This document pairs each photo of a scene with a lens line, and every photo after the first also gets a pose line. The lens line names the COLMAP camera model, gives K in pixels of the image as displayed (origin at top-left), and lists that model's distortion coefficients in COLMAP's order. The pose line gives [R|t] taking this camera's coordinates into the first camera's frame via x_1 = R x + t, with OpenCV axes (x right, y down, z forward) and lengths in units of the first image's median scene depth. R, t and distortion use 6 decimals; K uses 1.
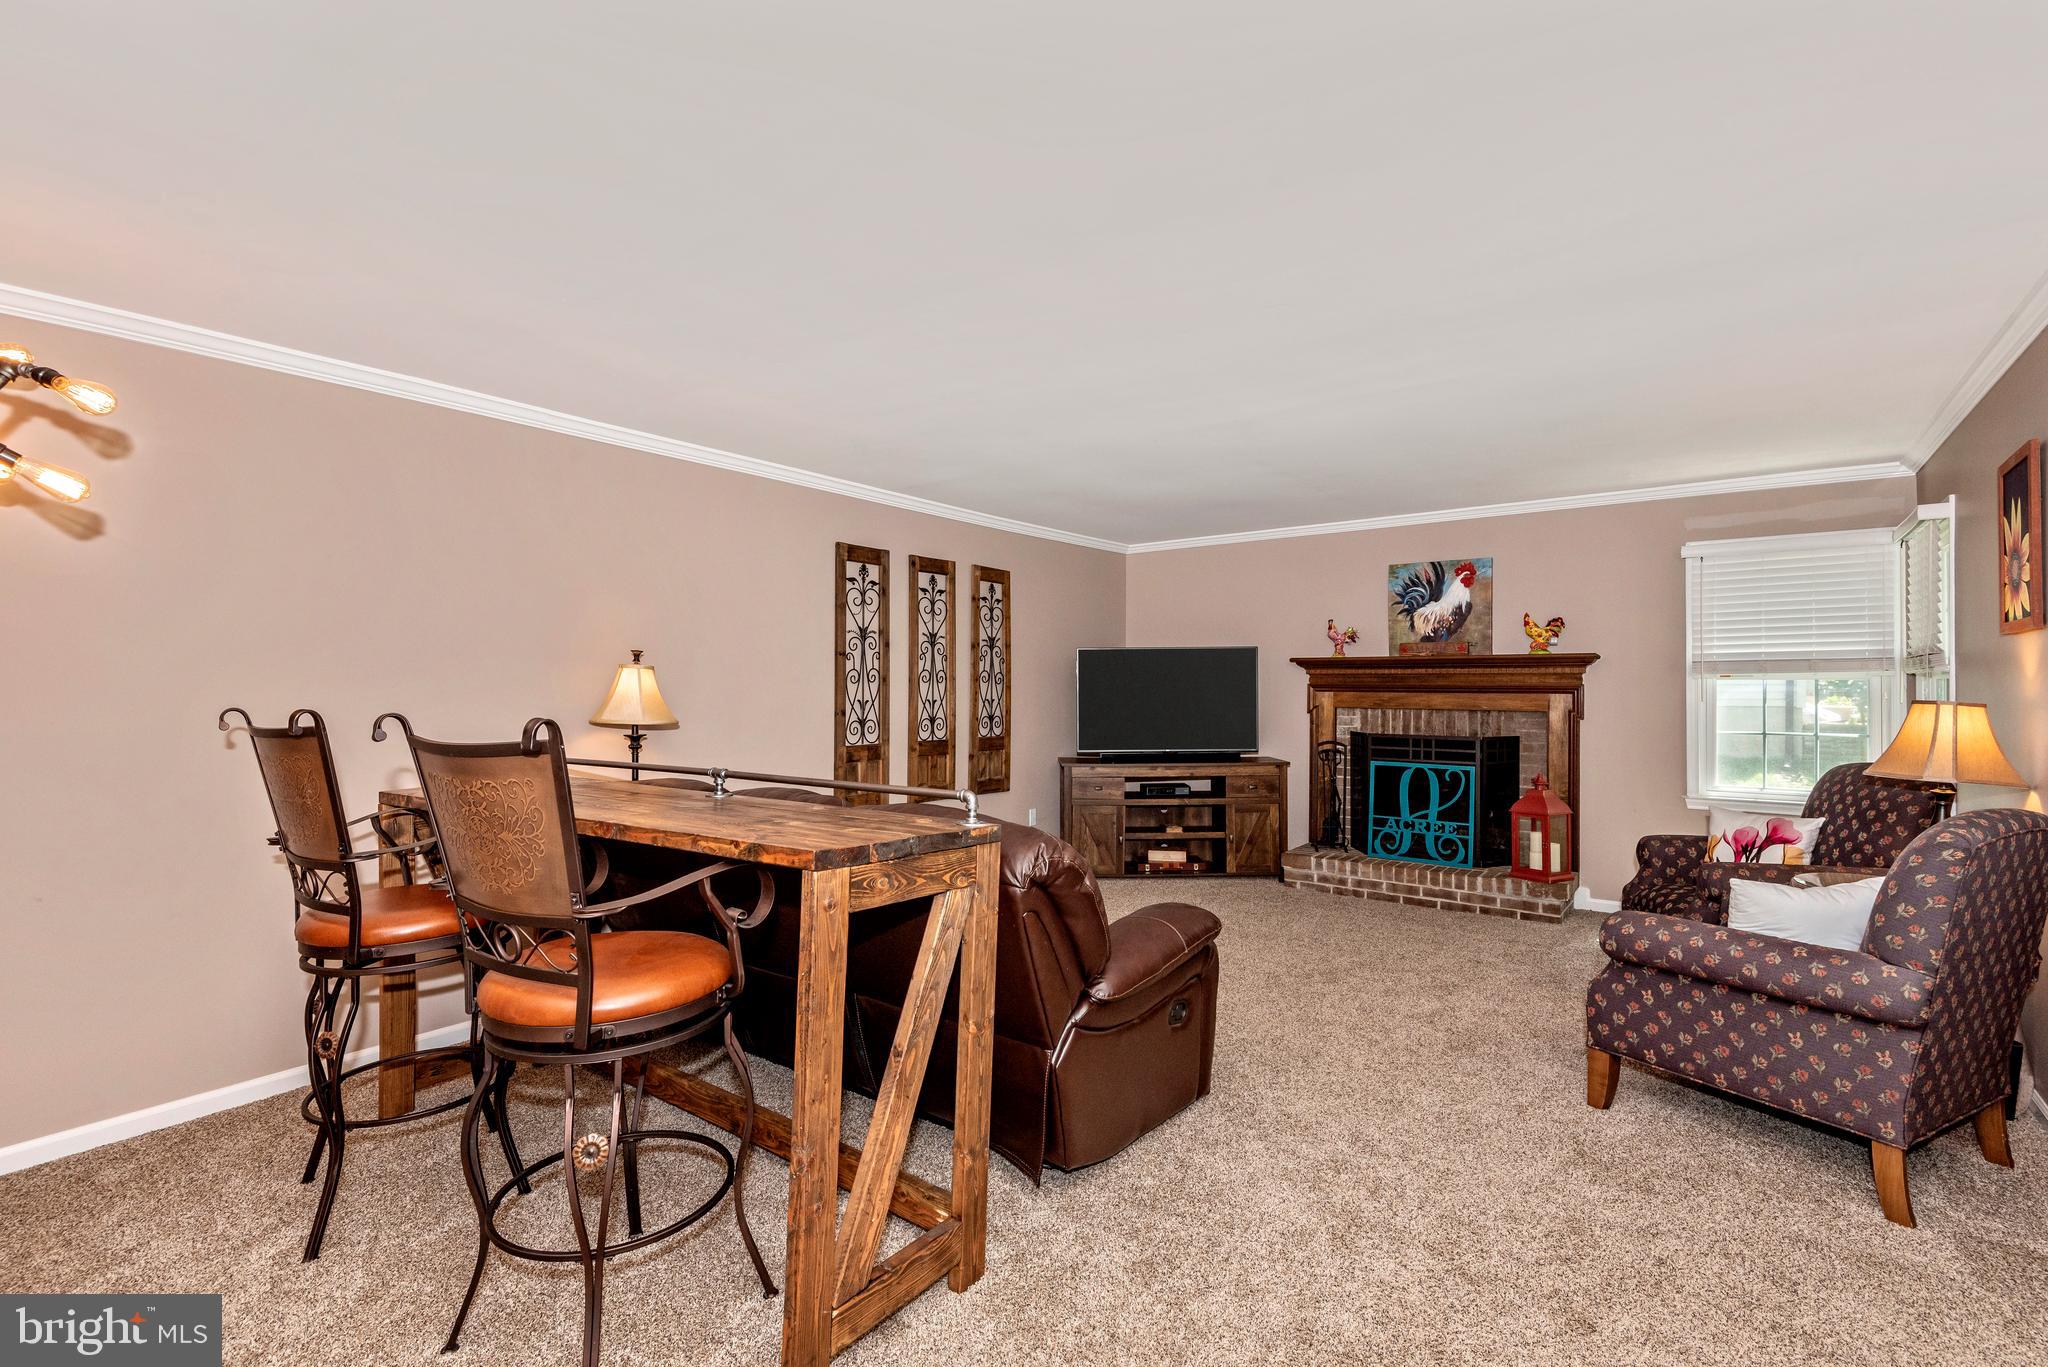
lens RADIAL K [[938.4, 0, 1007.1], [0, 938.4, 678.2], [0, 0, 1]] dist [0.020083, -0.011230]
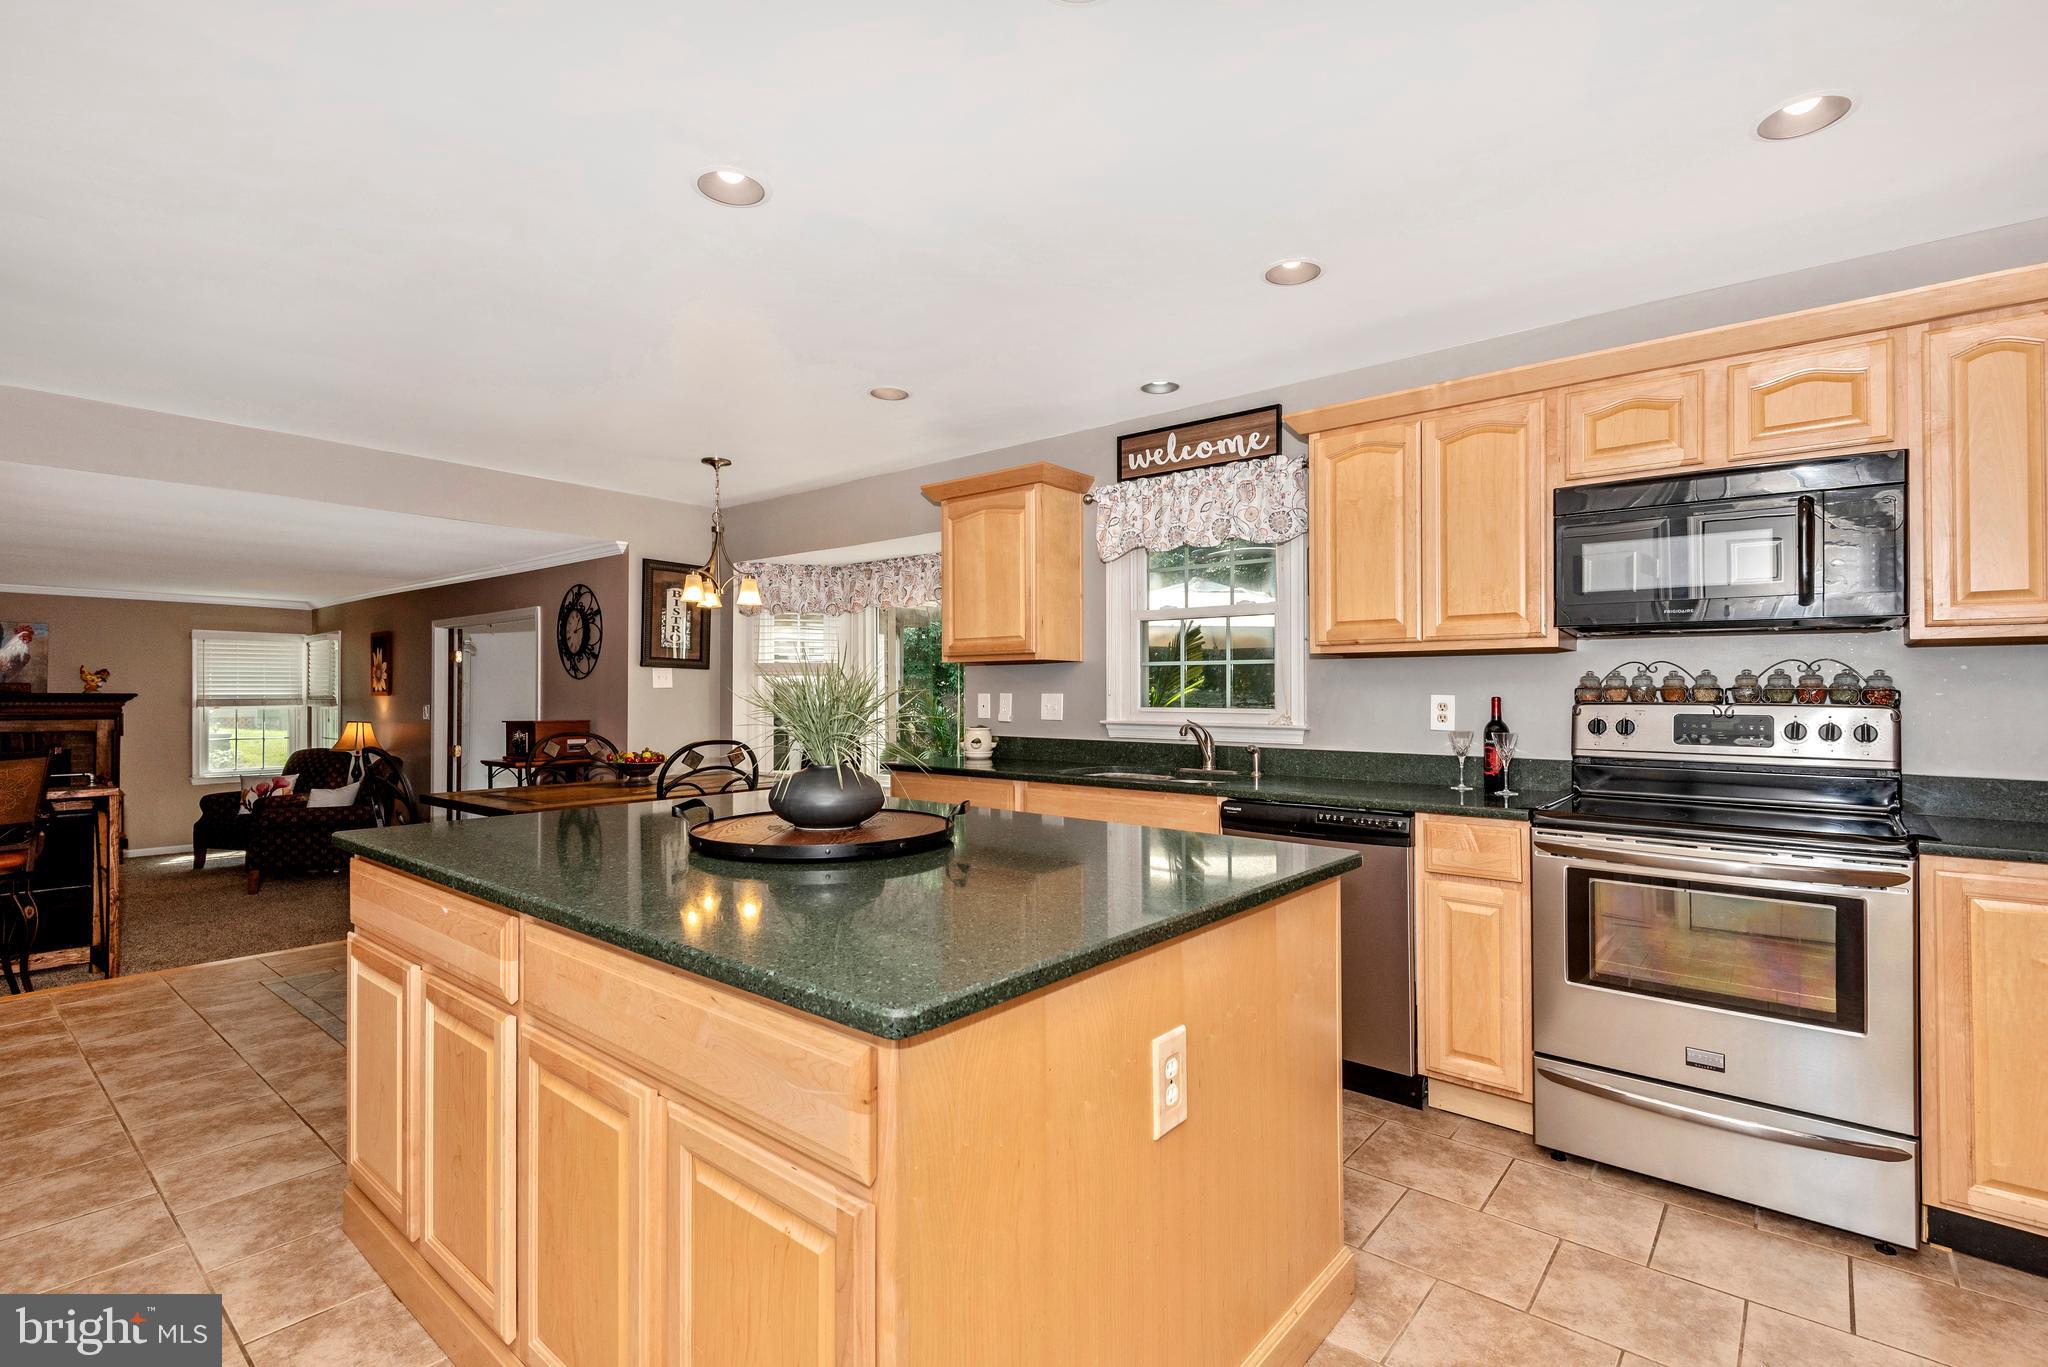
lens RADIAL K [[938.4, 0, 1018.2], [0, 938.4, 702.7], [0, 0, 1]] dist [0.020083, -0.011230]
pose [[0.054227, -0.003828, 0.998521, -0.973288], [-0.009791, 0.999943, 0.004365, -0.035326], [-0.998481, -0.010013, 0.054186, -0.624219]]
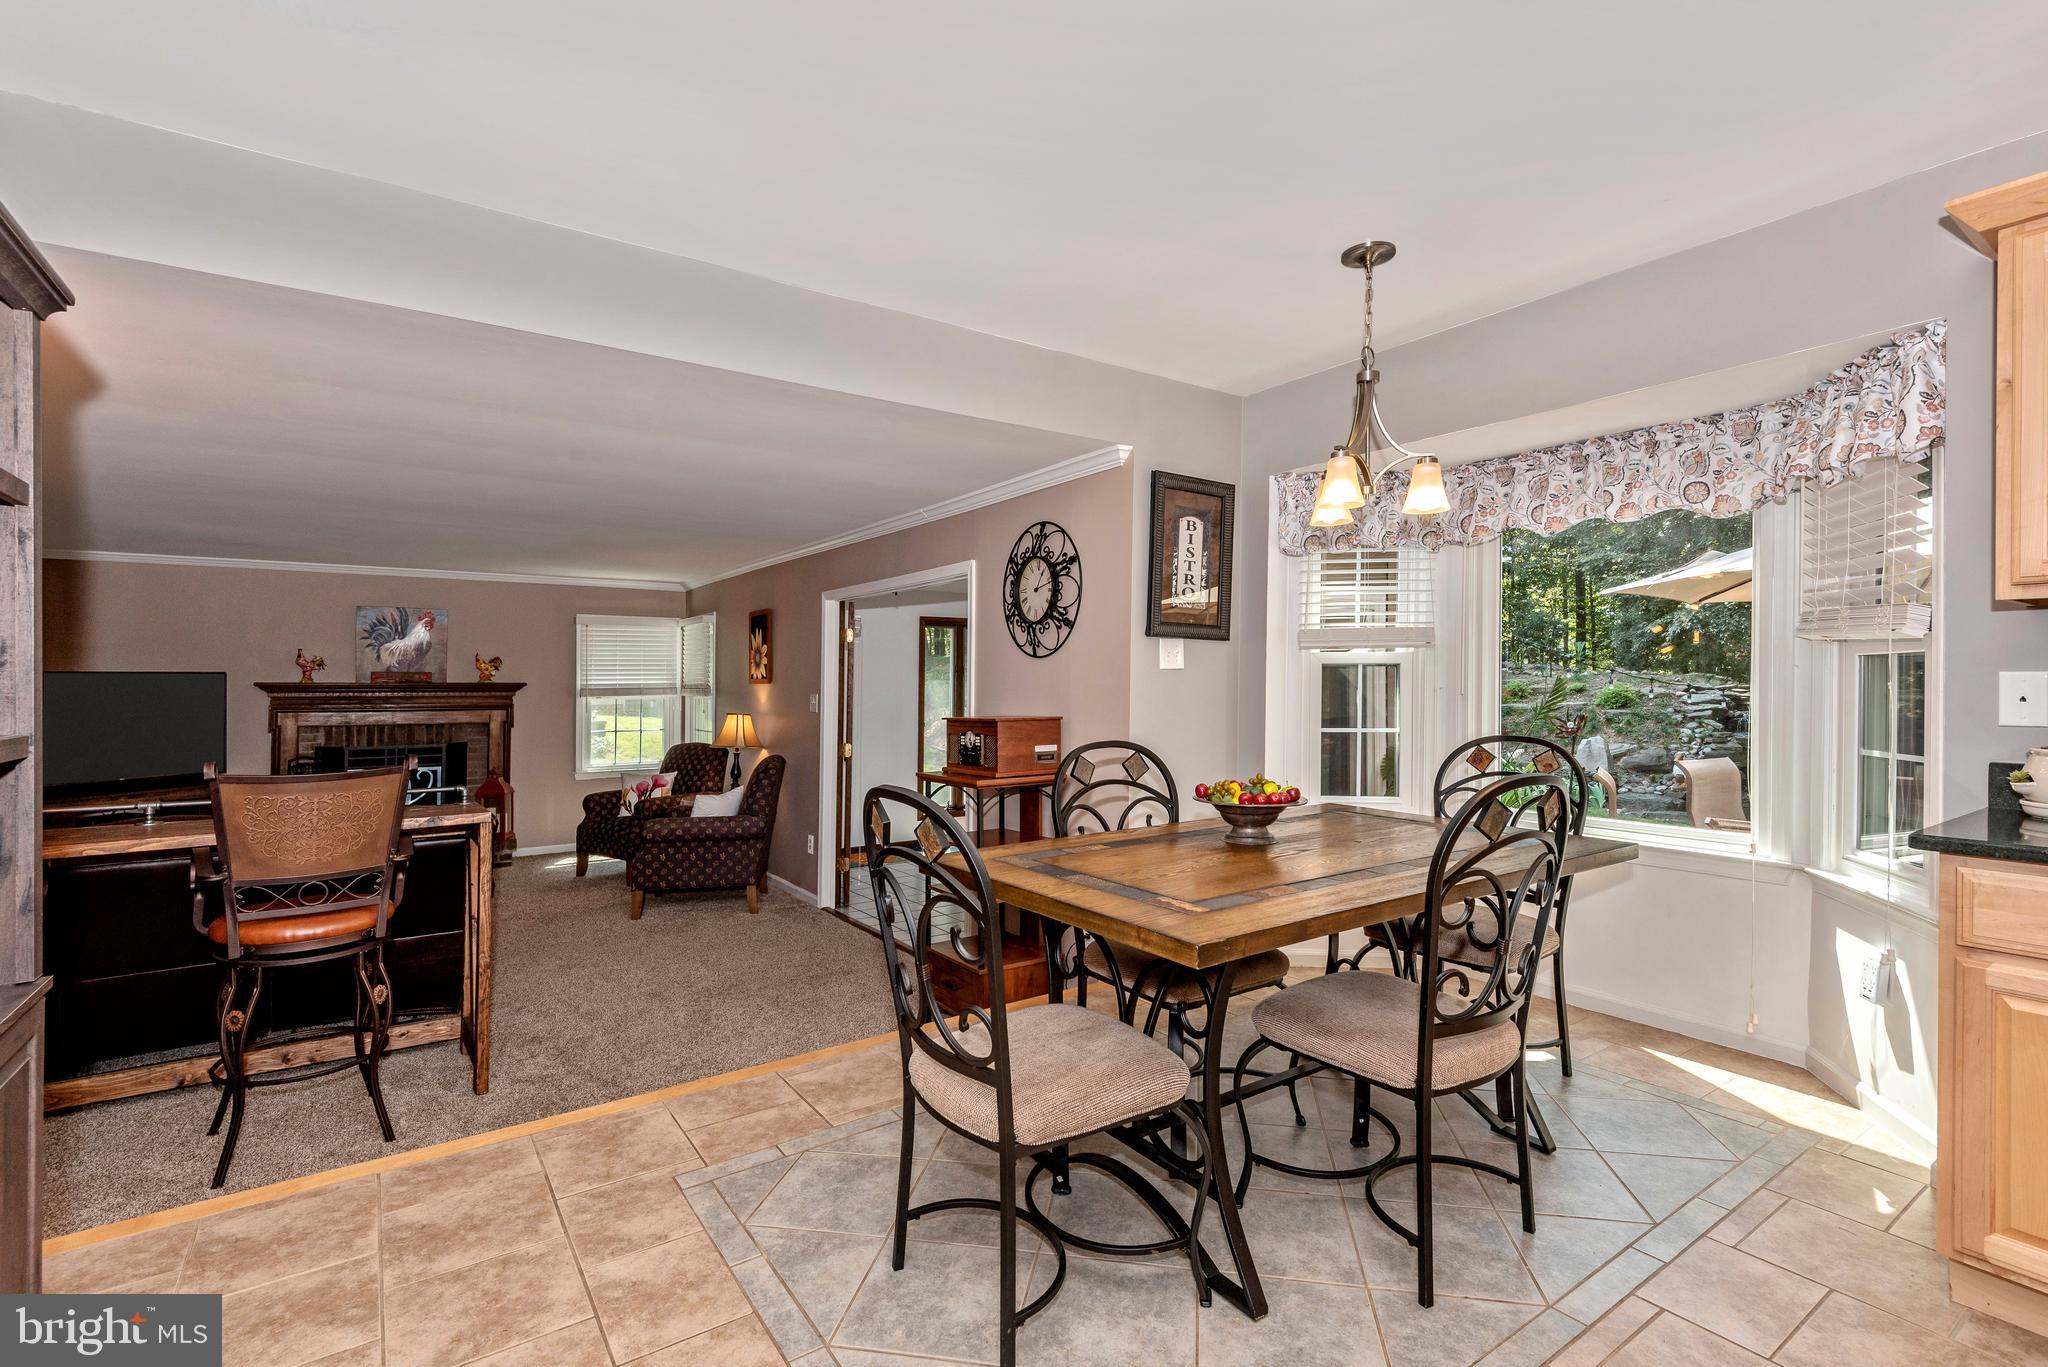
lens RADIAL K [[938.4, 0, 1043.1], [0, 938.4, 676.2], [0, 0, 1]] dist [0.020083, -0.011230]
pose [[0.305795, 0.008426, 0.952060, -0.597244], [-0.004462, 0.999963, -0.007417, -0.032035], [-0.952087, -0.001980, 0.305821, -0.255976]]
